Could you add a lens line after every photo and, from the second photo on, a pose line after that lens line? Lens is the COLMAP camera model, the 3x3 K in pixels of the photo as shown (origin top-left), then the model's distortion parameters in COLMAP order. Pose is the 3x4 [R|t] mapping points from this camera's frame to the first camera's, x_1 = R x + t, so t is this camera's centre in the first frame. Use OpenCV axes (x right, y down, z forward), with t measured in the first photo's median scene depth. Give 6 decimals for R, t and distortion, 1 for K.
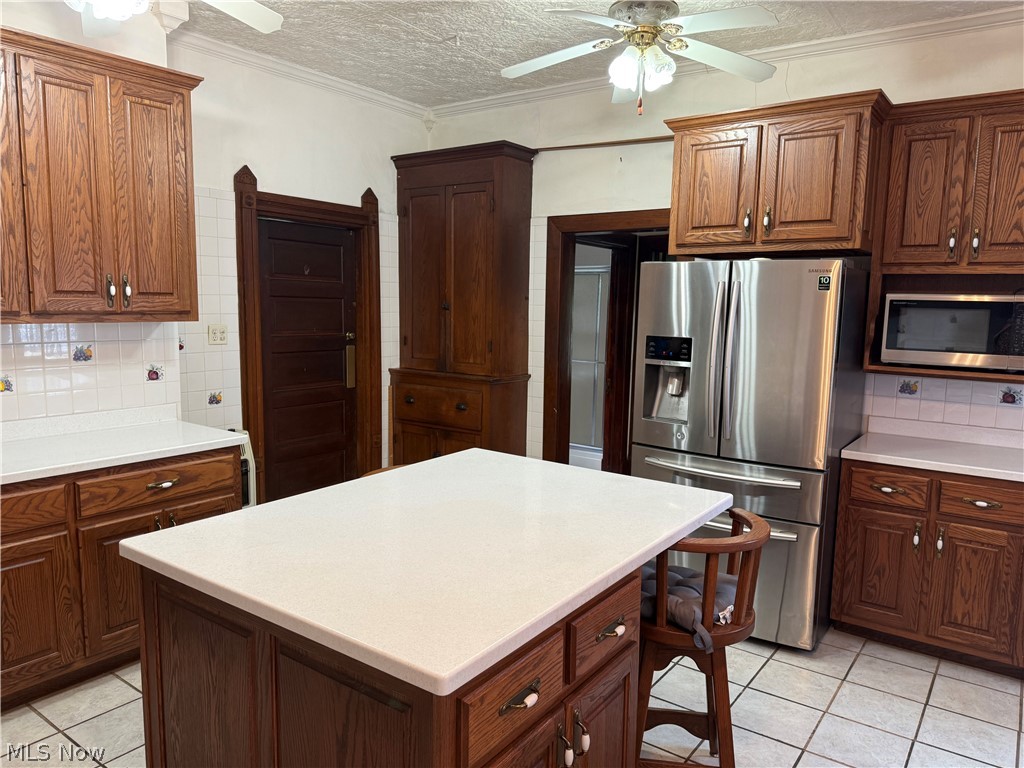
lens RADIAL K [[731.1, 0, 525.1], [0, 731.1, 383.8], [0, 0, 1]] dist [0.003027, -0.005392]
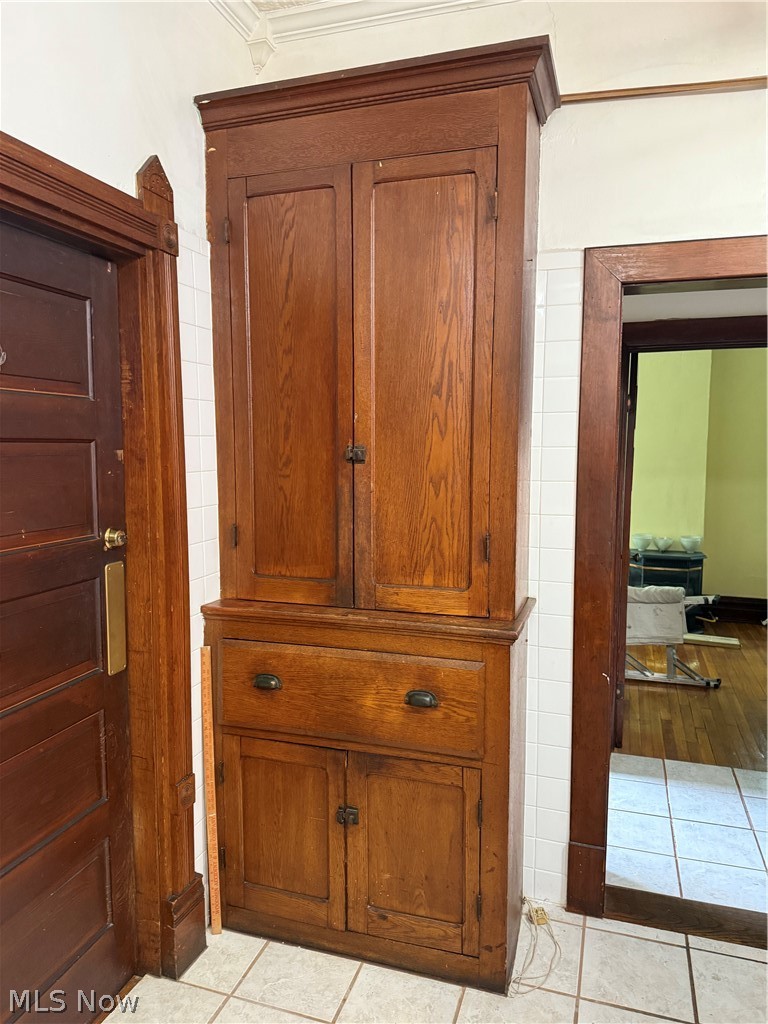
lens RADIAL K [[716.9, 0, 383.1], [0, 716.9, 491.0], [0, 0, 1]] dist [0.044076, -0.068325]
pose [[0.954166, -0.041831, 0.296342, -0.214444], [0.054536, 0.997907, -0.034735, -0.069156], [-0.294268, 0.049305, 0.954450, 0.598622]]
